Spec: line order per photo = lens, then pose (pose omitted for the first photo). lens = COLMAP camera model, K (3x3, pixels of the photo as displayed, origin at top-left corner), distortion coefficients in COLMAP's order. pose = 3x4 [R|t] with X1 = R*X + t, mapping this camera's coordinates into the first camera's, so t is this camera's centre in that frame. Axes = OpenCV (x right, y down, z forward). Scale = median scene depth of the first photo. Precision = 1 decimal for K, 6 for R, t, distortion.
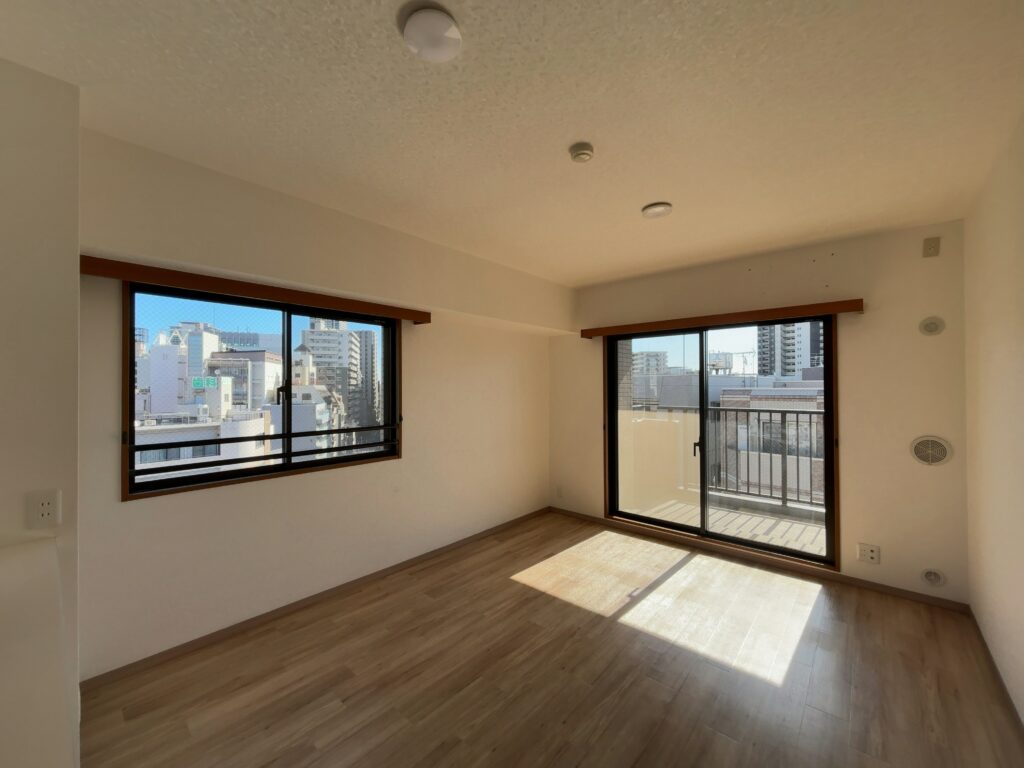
lens RADIAL K [[406.5, 0, 511.9], [0, 406.5, 384.6], [0, 0, 1]] dist [0.000311, -0.000211]
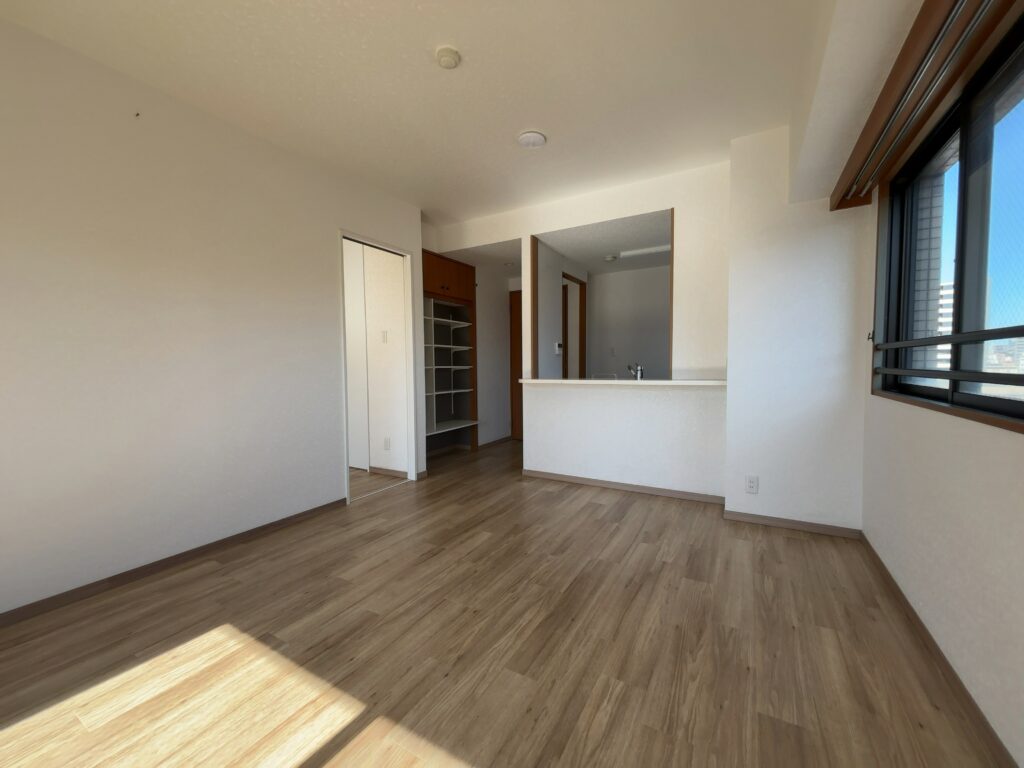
lens RADIAL K [[409.5, 0, 508.5], [0, 409.5, 384.5], [0, 0, 1]] dist [0.001048, 0.000005]
pose [[-0.982138, 0.023188, -0.186725, 0.186867], [0.014684, 0.998796, 0.046800, 0.169278], [0.187586, 0.043223, -0.981297, 1.652075]]
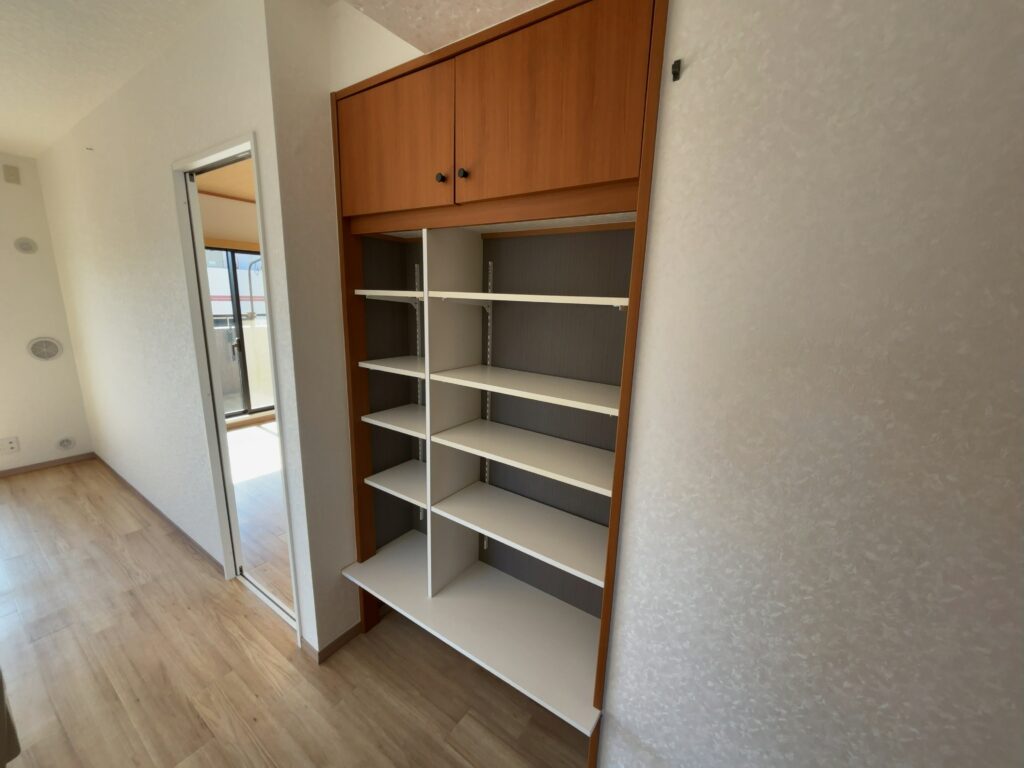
lens RADIAL K [[409.5, 0, 508.5], [0, 409.5, 384.5], [0, 0, 1]] dist [0.001048, 0.000005]
pose [[-0.115941, -0.209548, 0.970900, -0.453561], [-0.035484, 0.977742, 0.206788, -0.050443], [-0.992622, -0.010477, -0.120796, -0.315359]]
